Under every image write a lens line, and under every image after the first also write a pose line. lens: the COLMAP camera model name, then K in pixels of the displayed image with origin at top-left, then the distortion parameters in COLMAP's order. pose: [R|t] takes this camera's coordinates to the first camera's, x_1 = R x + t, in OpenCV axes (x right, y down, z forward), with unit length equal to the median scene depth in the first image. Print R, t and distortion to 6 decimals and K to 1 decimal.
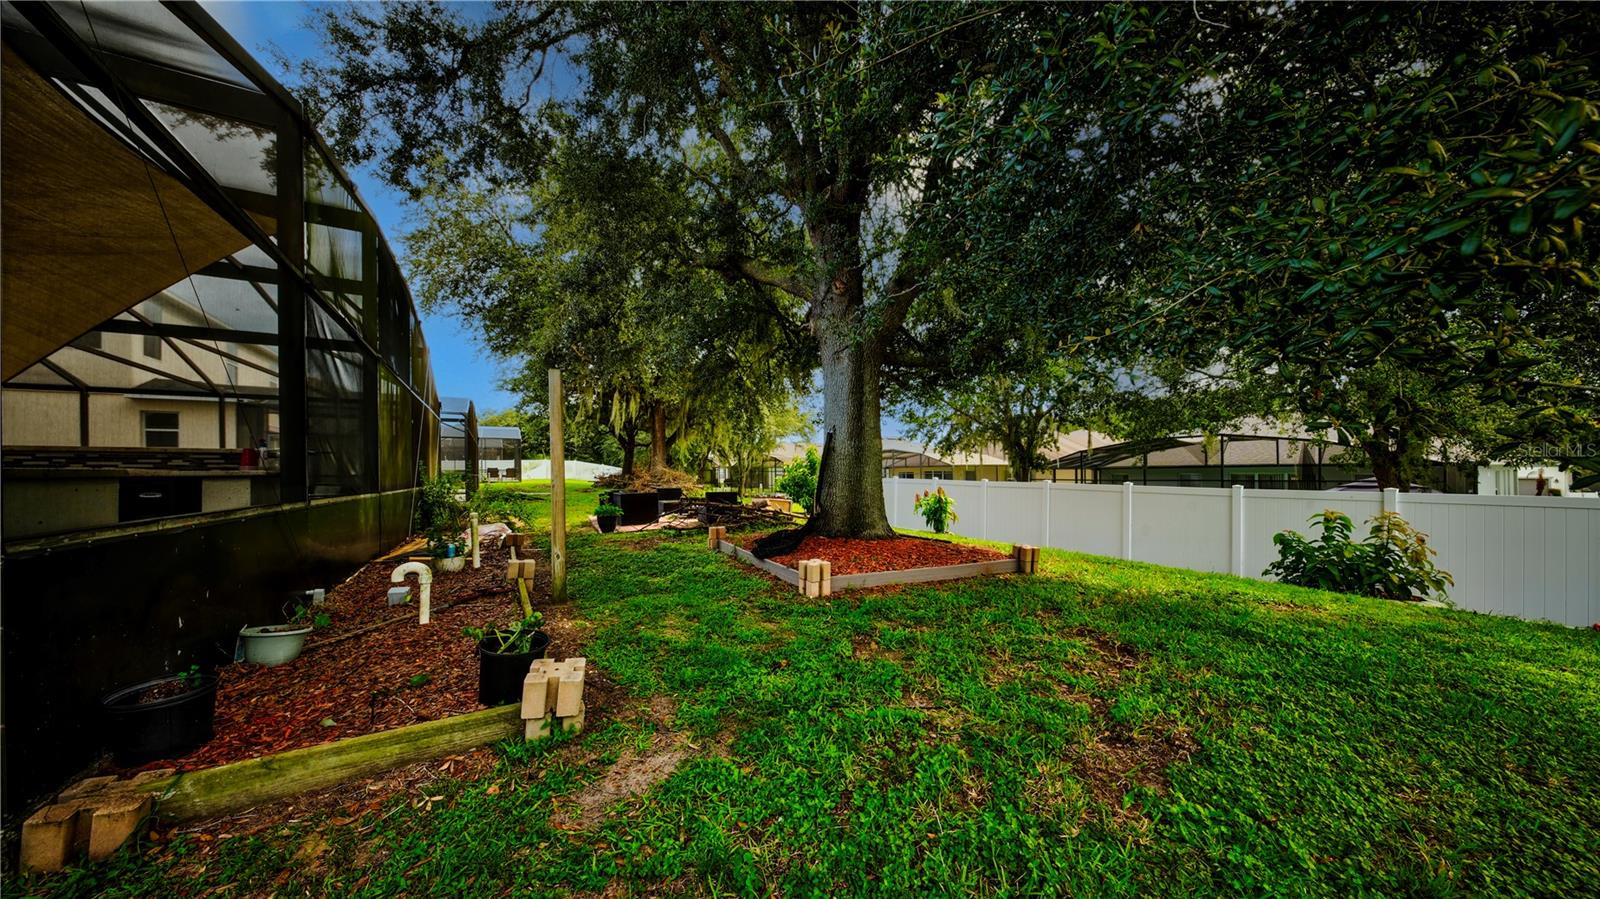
lens RADIAL K [[506.3, 0, 799.3], [0, 506.3, 453.4], [0, 0, 1]] dist [-0.000294, -0.000072]
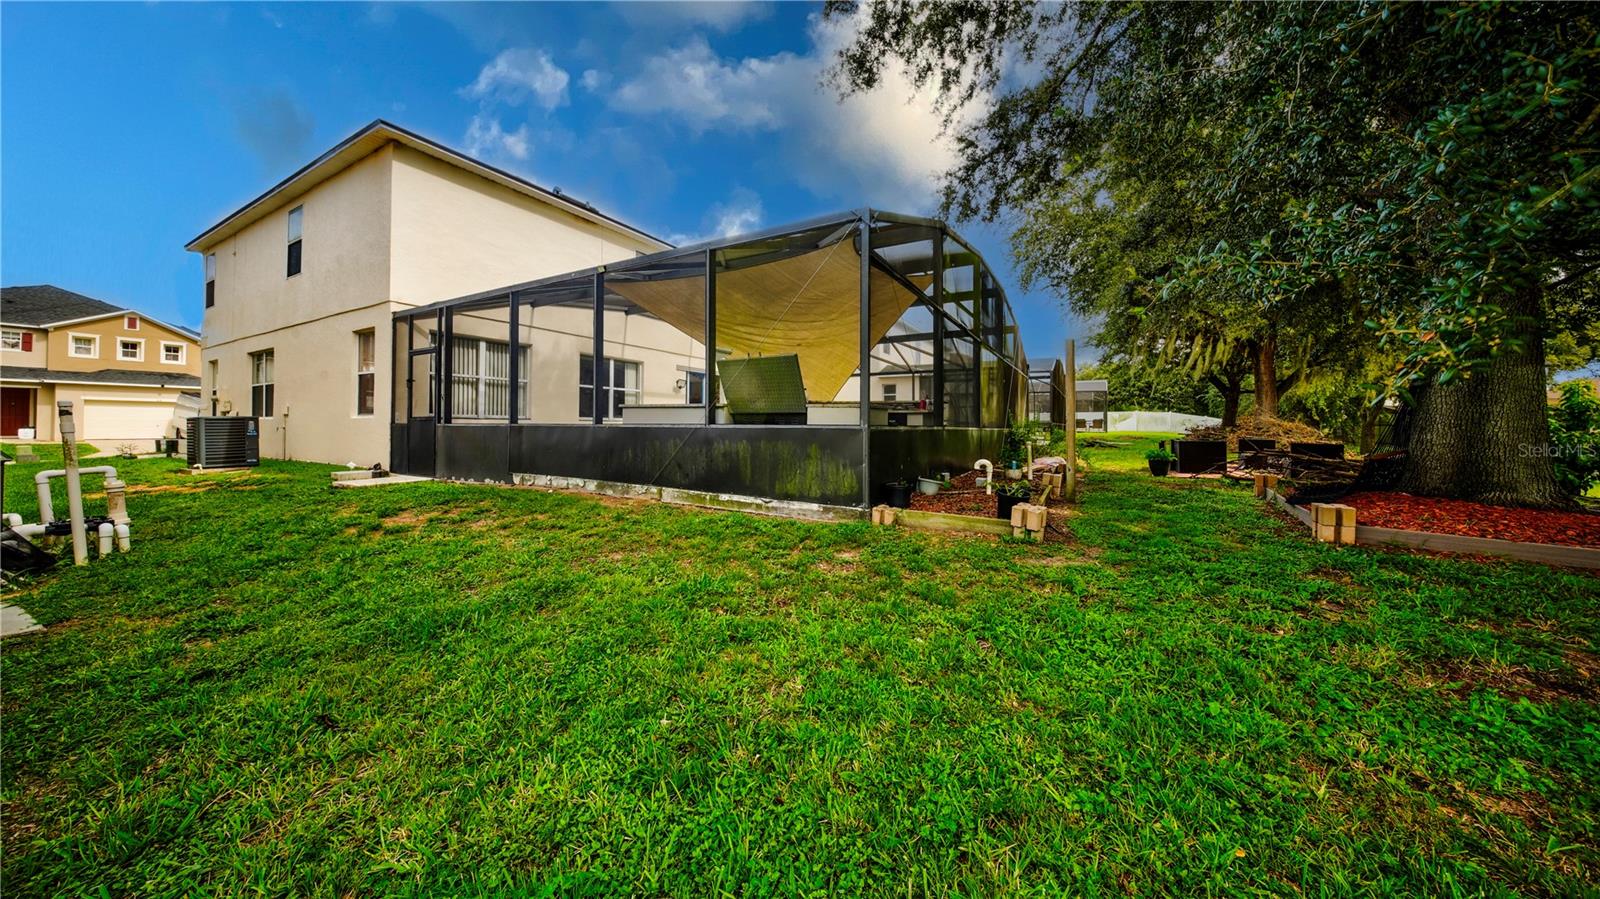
lens RADIAL K [[506.3, 0, 799.3], [0, 506.3, 453.4], [0, 0, 1]] dist [-0.000294, -0.000072]
pose [[0.478595, 0.066997, -0.875476, 0.193879], [0.013242, 0.996421, 0.083491, 0.012334], [0.877936, -0.051551, 0.475995, -0.169473]]
